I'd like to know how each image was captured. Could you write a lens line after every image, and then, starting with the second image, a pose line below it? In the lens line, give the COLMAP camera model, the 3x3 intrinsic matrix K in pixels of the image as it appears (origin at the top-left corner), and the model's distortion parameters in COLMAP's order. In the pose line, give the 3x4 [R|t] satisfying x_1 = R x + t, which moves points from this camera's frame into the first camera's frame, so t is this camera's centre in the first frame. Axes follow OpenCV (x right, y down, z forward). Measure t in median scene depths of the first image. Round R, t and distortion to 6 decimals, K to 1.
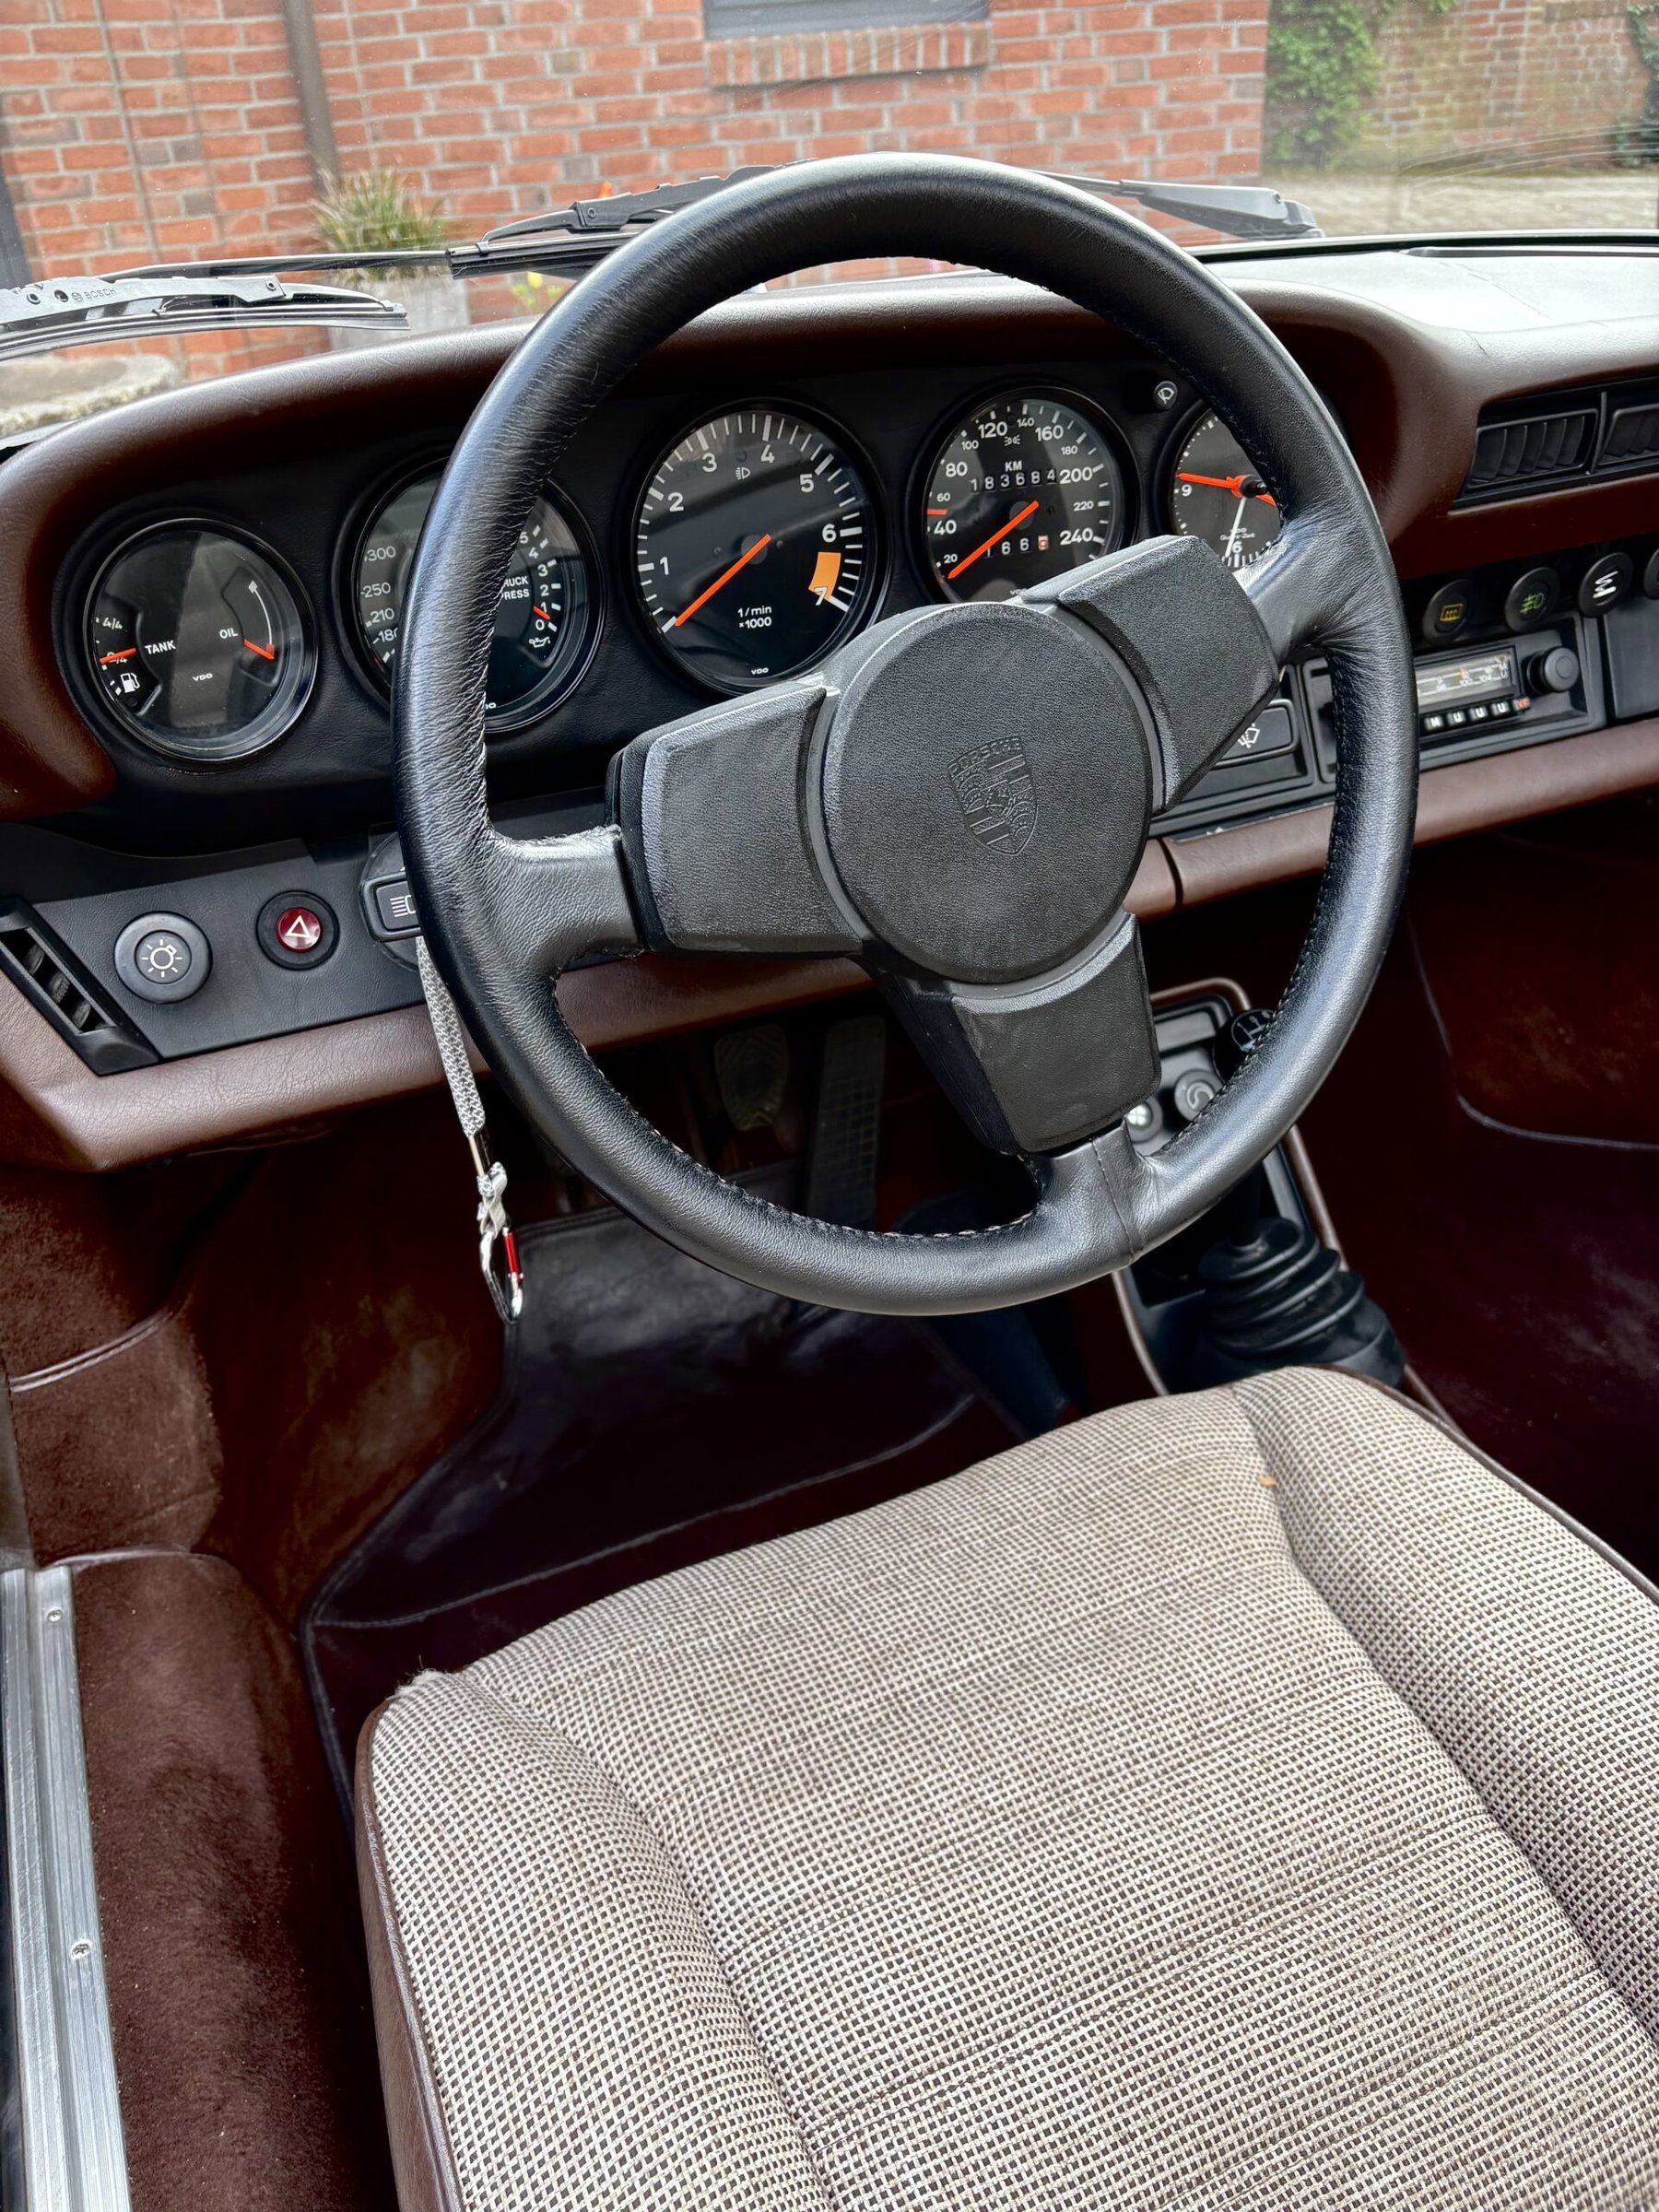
lens RADIAL K [[1639.9, 0, 819.0], [0, 1639.9, 1135.0], [0, 0, 1]] dist [0.029082, -0.044054]
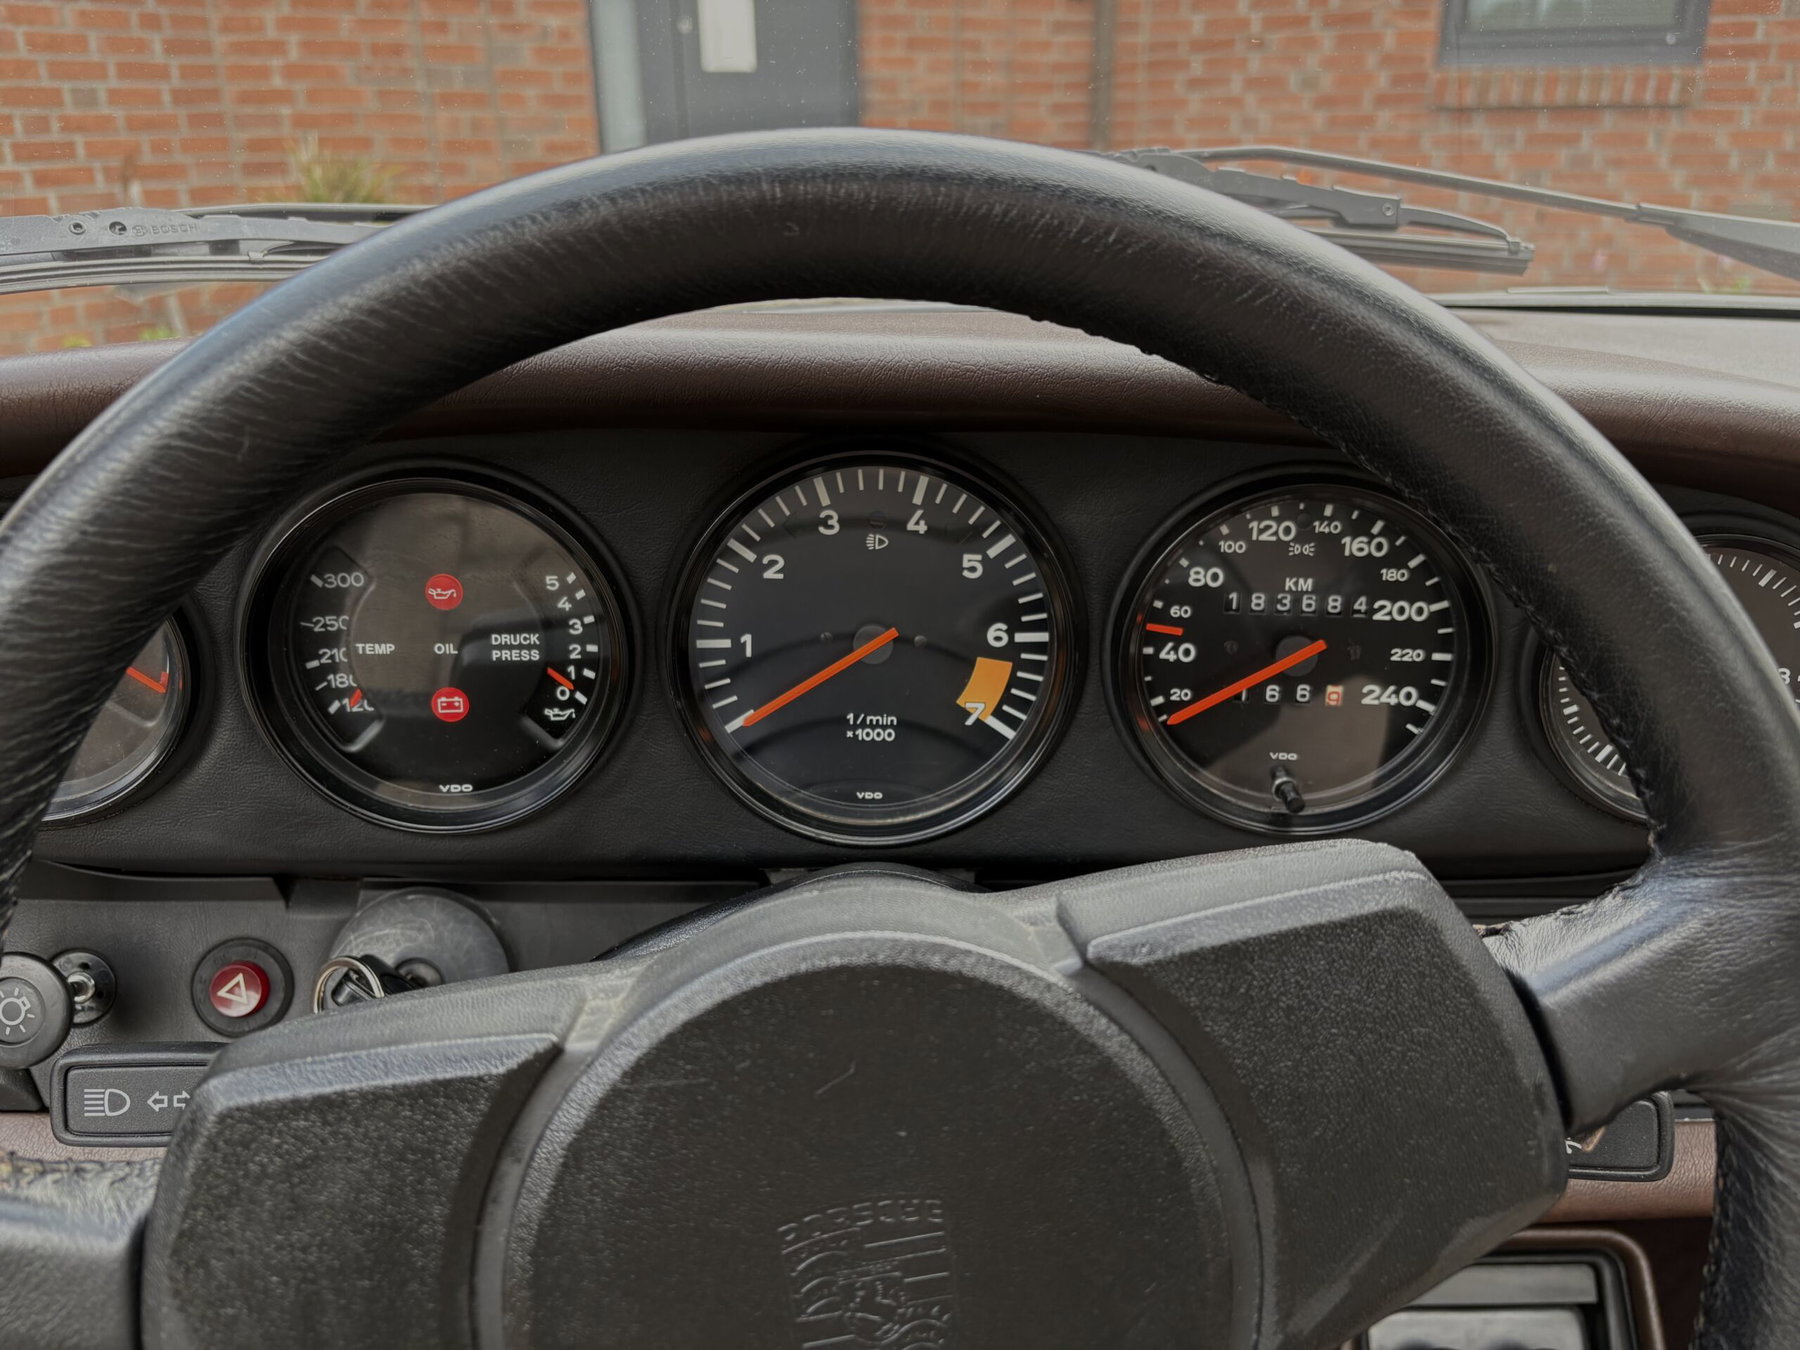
lens RADIAL K [[1334.5, 0, 920.9], [0, 1334.5, 707.8], [0, 0, 1]] dist [0.029082, -0.044054]
pose [[0.916565, 0.208822, -0.341032, 0.170389], [-0.254254, 0.962565, -0.093935, -0.263276], [0.308650, 0.172806, 0.935347, 0.443727]]
